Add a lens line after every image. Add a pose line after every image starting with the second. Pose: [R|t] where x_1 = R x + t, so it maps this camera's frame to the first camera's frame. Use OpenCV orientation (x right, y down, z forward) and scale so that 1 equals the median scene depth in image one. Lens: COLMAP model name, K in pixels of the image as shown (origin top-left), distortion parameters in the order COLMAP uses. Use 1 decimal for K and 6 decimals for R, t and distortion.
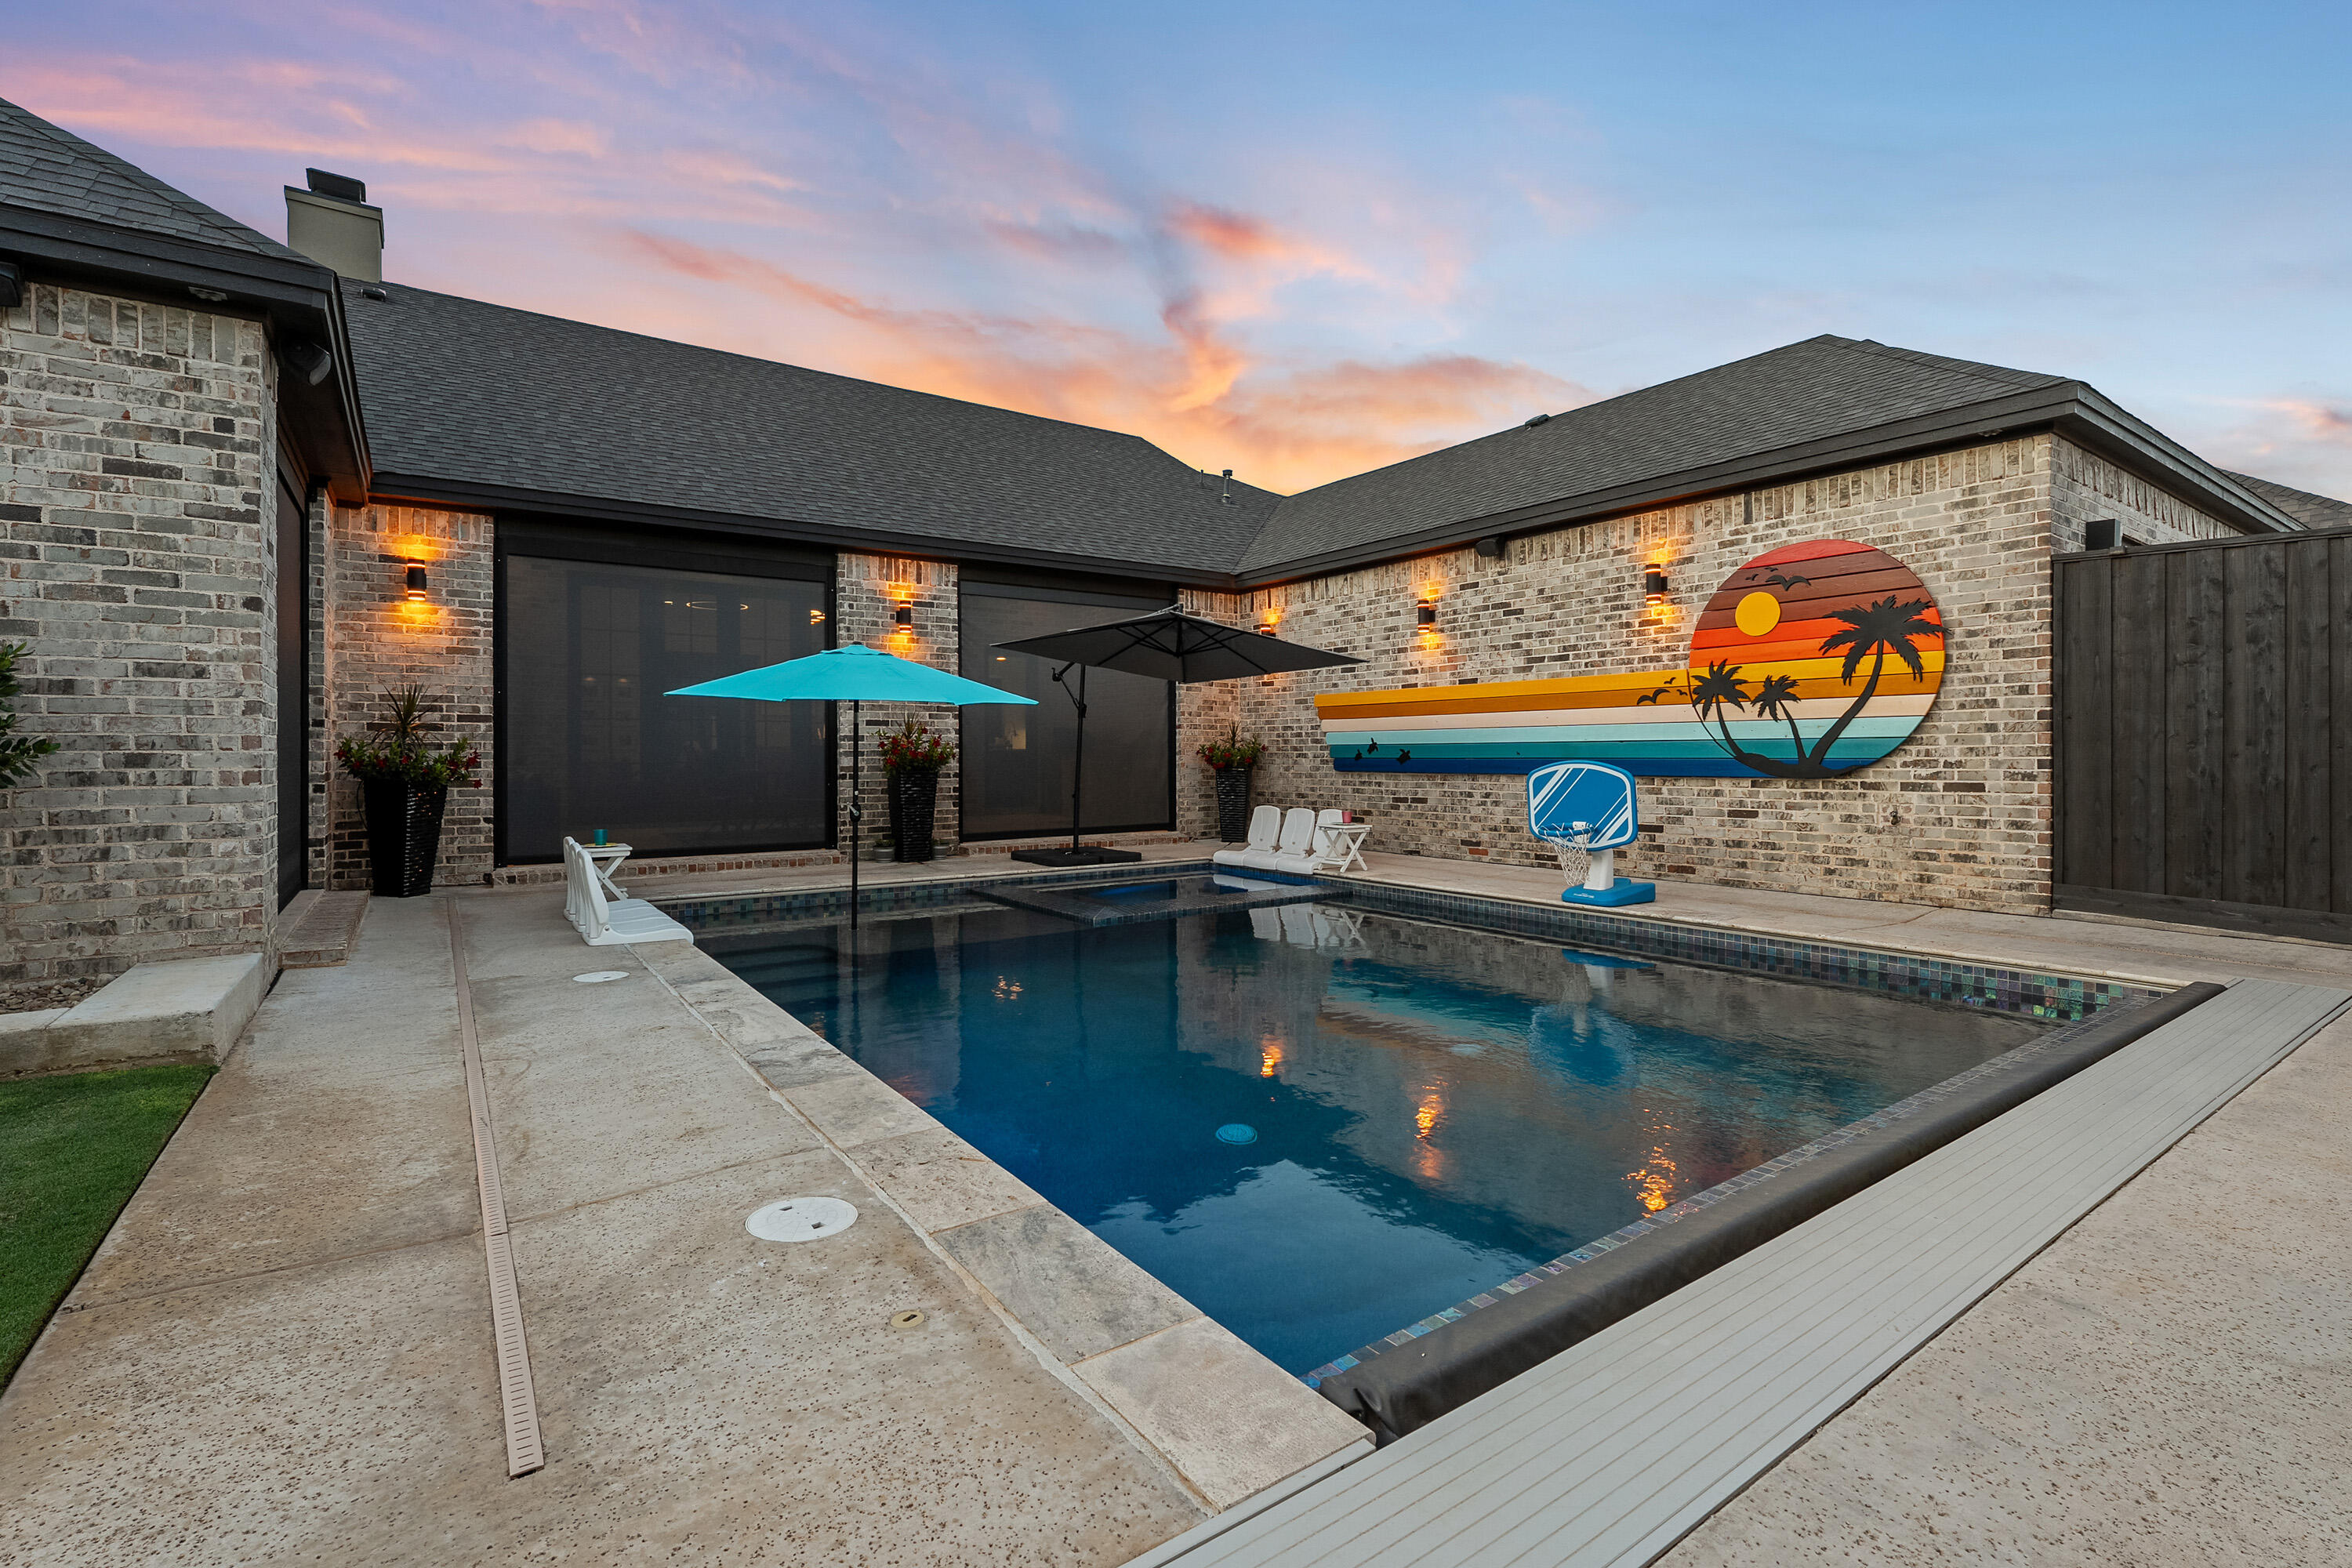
lens RADIAL K [[1055.7, 0, 1176.4], [0, 1055.7, 755.4], [0, 0, 1]] dist [-0.001770, -0.000648]
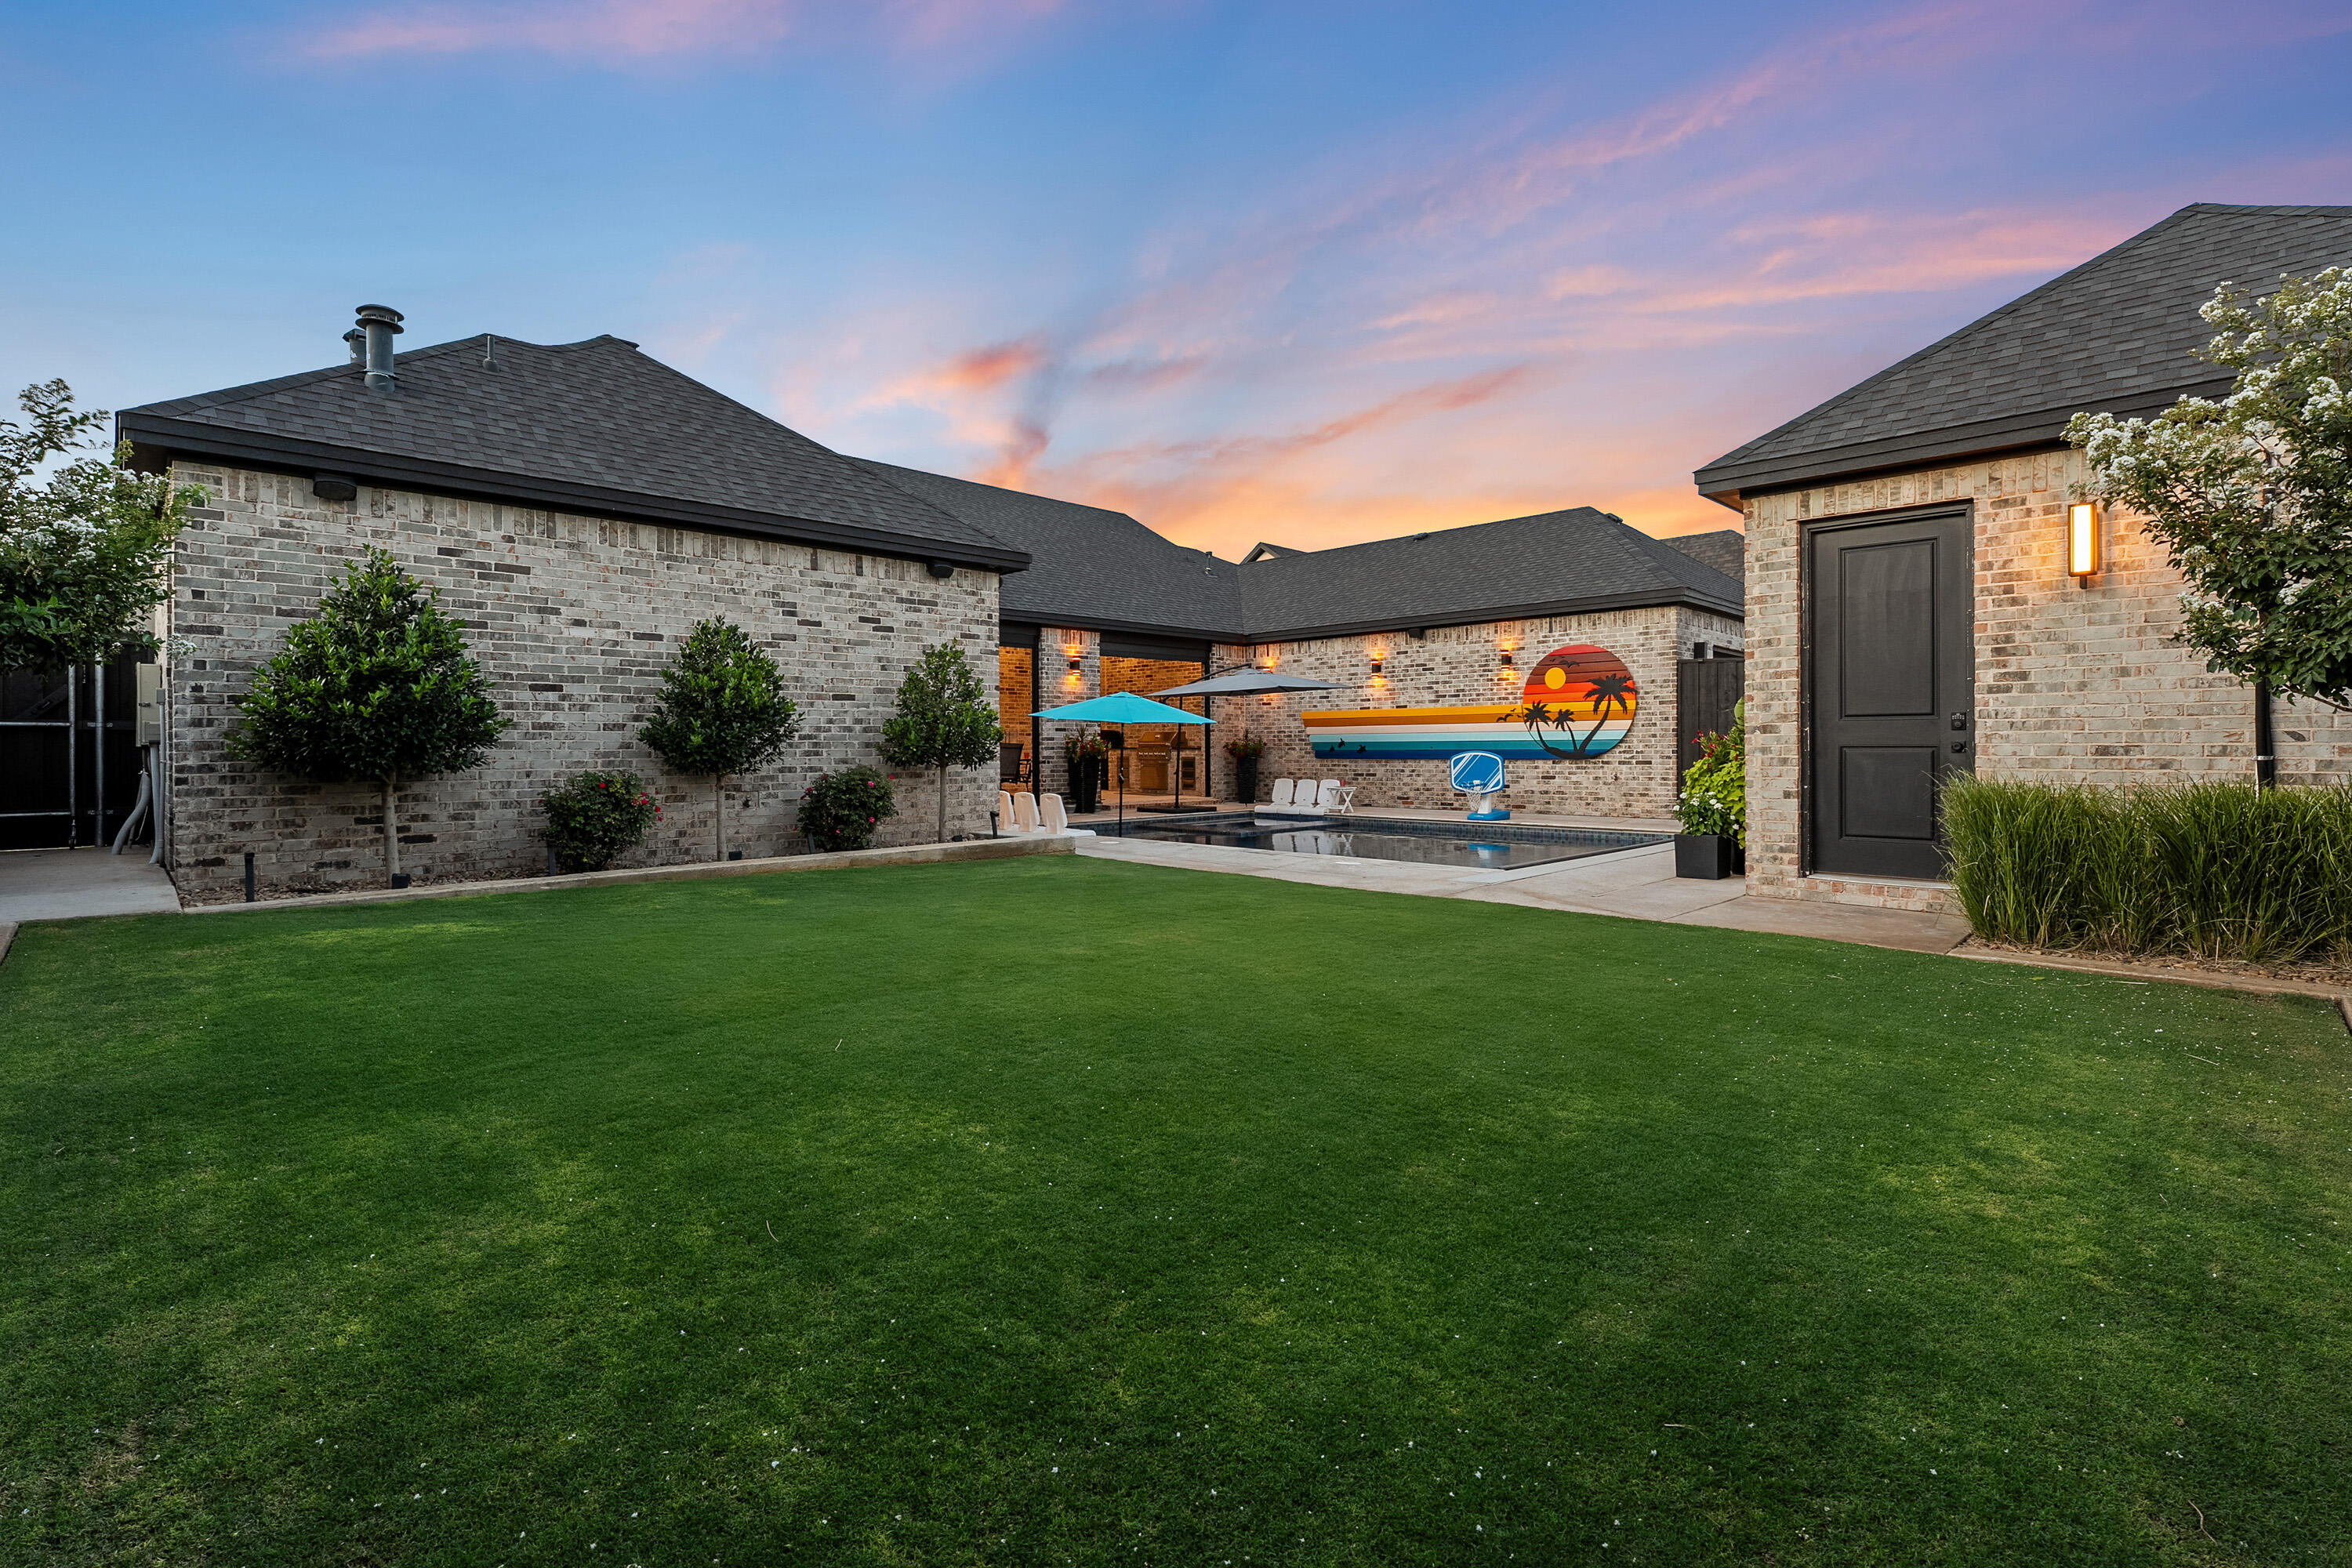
lens RADIAL K [[1055.7, 0, 1176.4], [0, 1055.7, 755.4], [0, 0, 1]] dist [-0.001770, -0.000648]
pose [[0.984659, -0.003599, 0.174452, -0.488983], [0.002589, 0.999979, 0.006019, -0.000335], [-0.174470, -0.005475, 0.984647, -0.817795]]
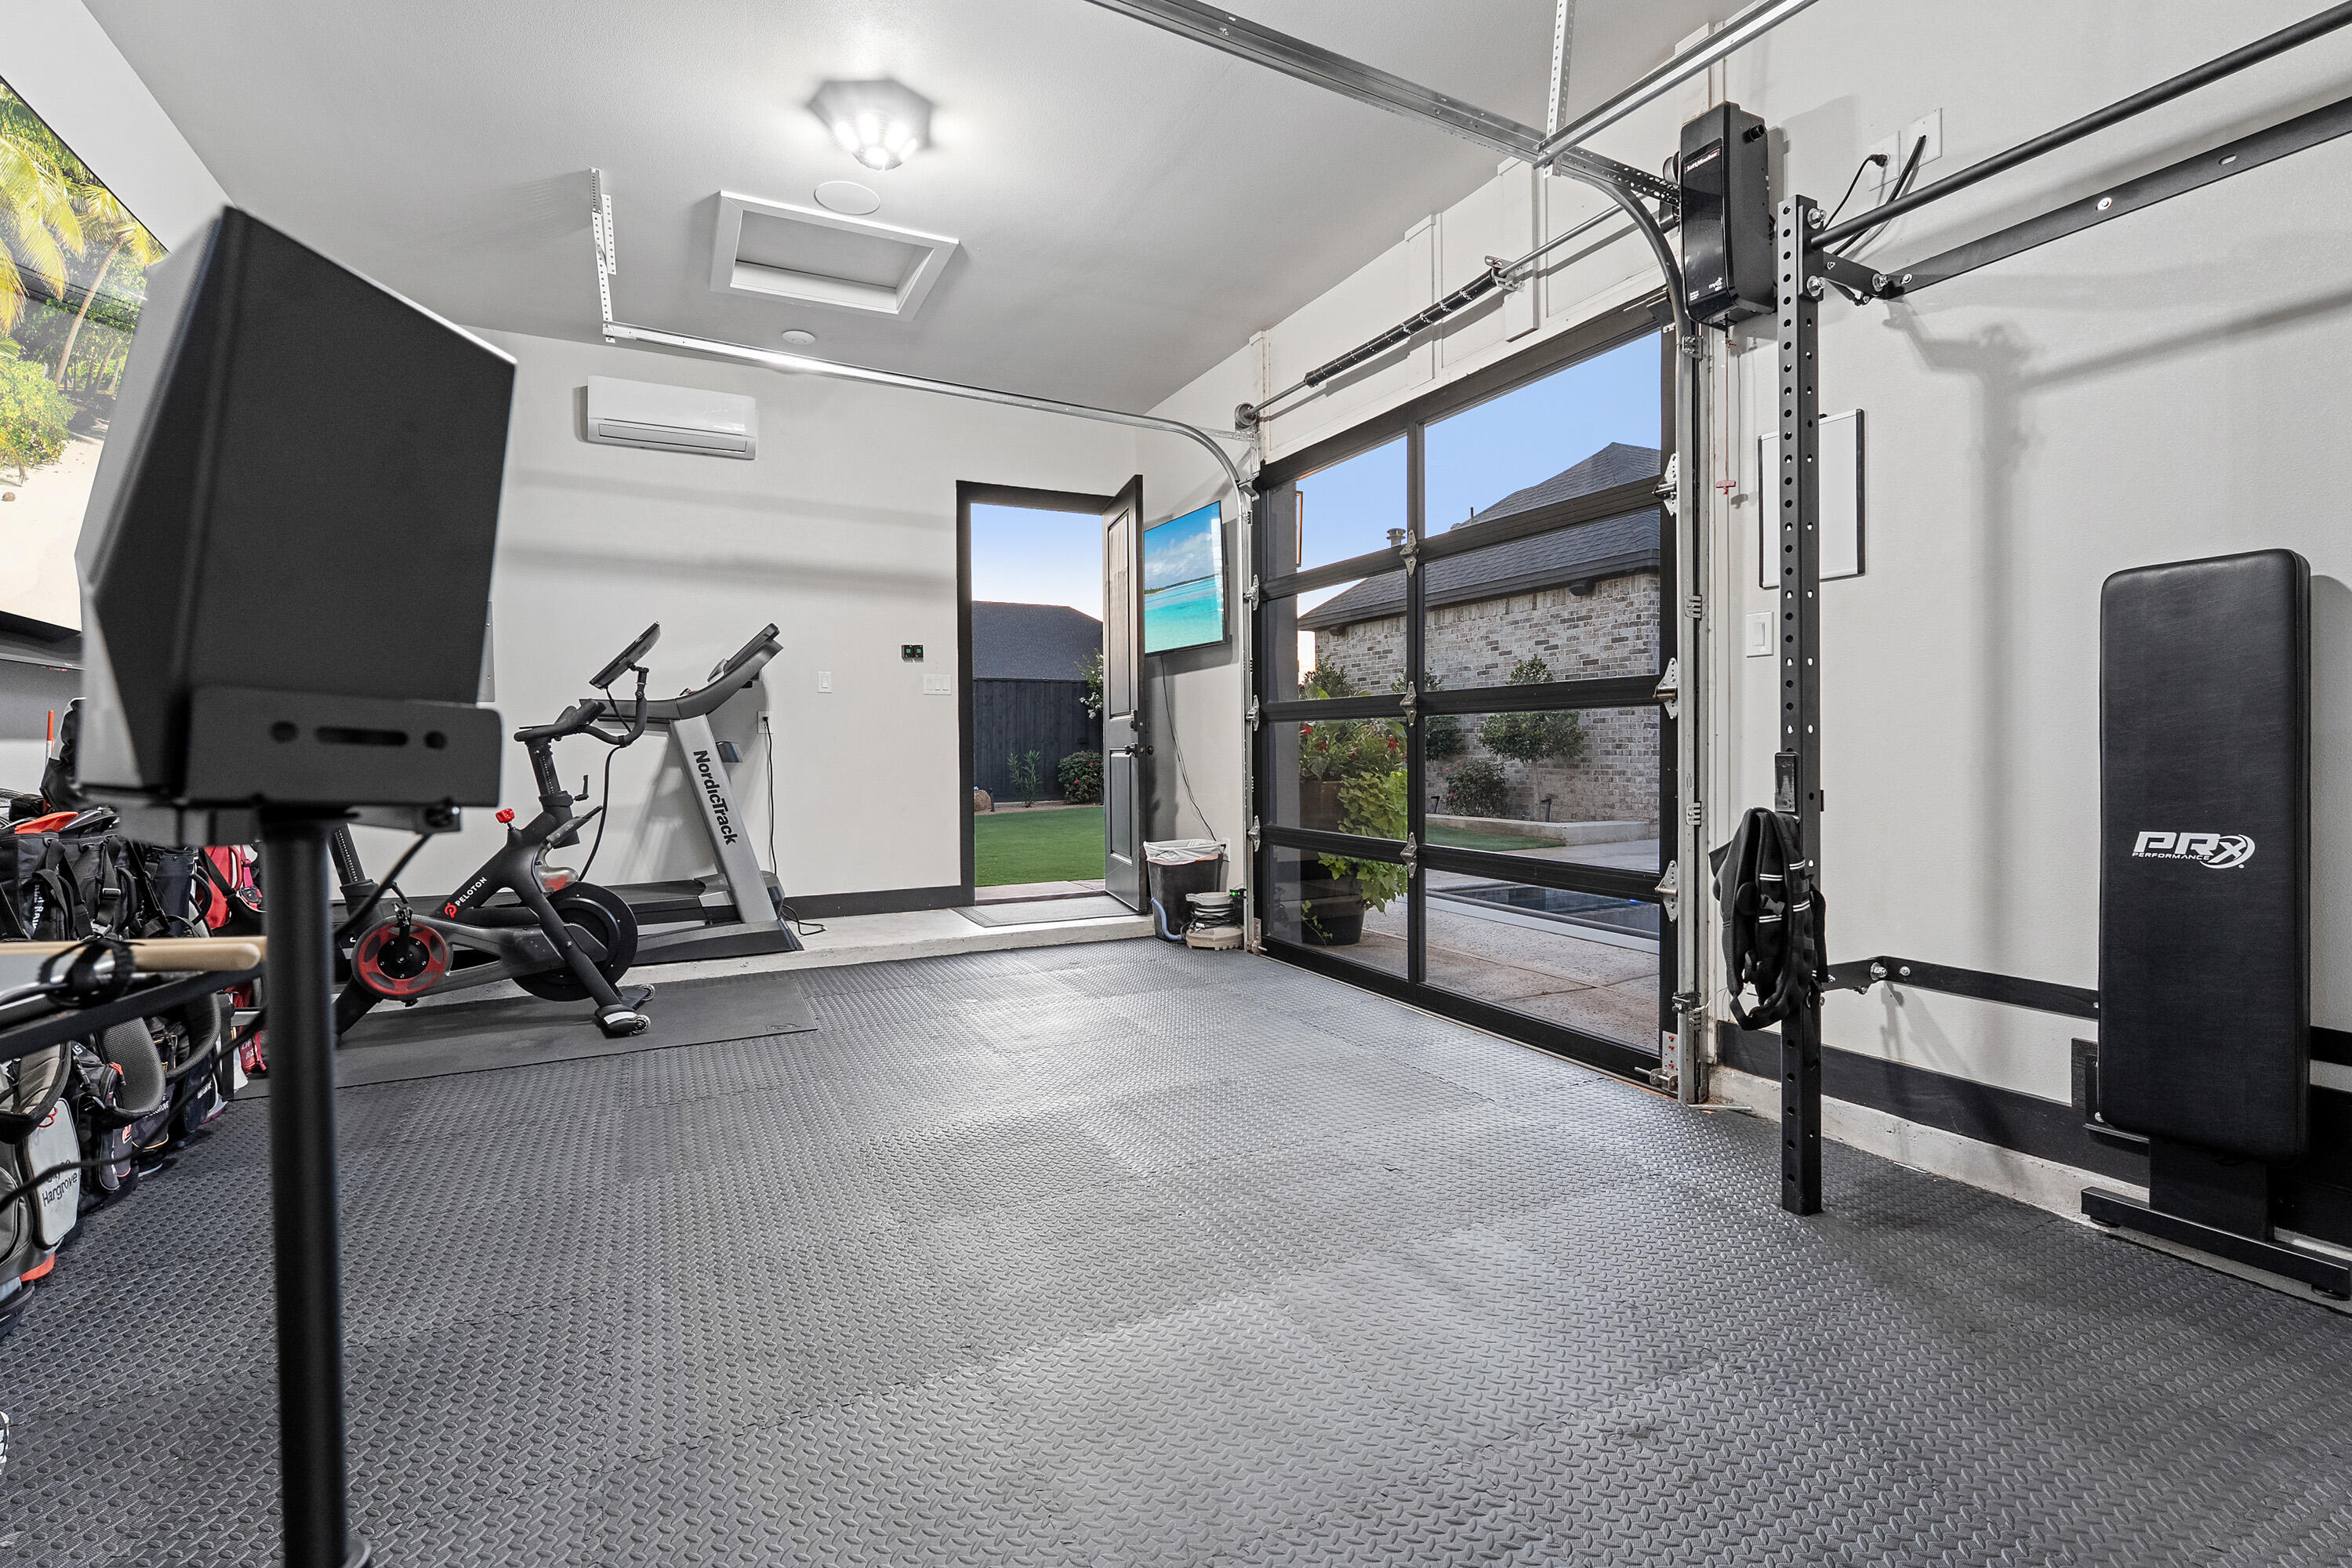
lens RADIAL K [[1055.7, 0, 1176.4], [0, 1055.7, 755.4], [0, 0, 1]] dist [-0.001770, -0.000648]
pose [[-0.144265, 0.010406, -0.989484, 0.984707], [0.006392, 0.999934, 0.009584, -0.002836], [0.989518, -0.004943, -0.144322, 0.134592]]
